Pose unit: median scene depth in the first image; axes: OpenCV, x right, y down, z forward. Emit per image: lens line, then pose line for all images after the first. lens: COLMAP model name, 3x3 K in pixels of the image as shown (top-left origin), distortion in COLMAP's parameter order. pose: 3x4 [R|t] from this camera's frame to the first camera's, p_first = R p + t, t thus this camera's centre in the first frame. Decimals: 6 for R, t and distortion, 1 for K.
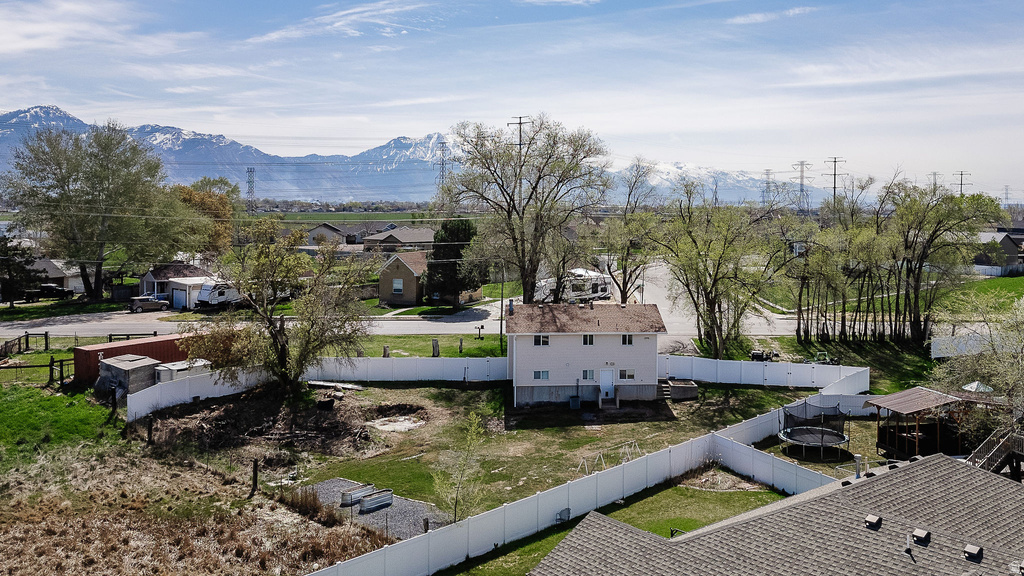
lens RADIAL K [[890.7, 0, 577.5], [0, 890.7, 242.7], [0, 0, 1]] dist [0.092987, -0.103302]
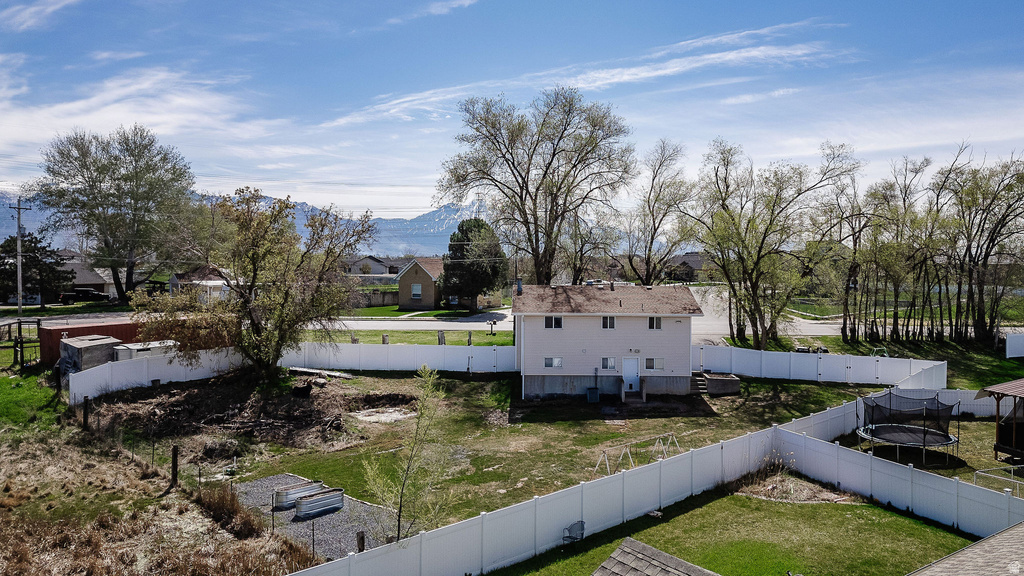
lens RADIAL K [[755.8, 0, 531.5], [0, 755.8, 284.9], [0, 0, 1]] dist [0.087321, -0.086024]
pose [[0.996176, -0.001650, -0.087352, 0.001879], [0.000944, 0.999967, -0.008122, 0.083550], [0.087362, 0.008009, 0.996144, 0.288725]]
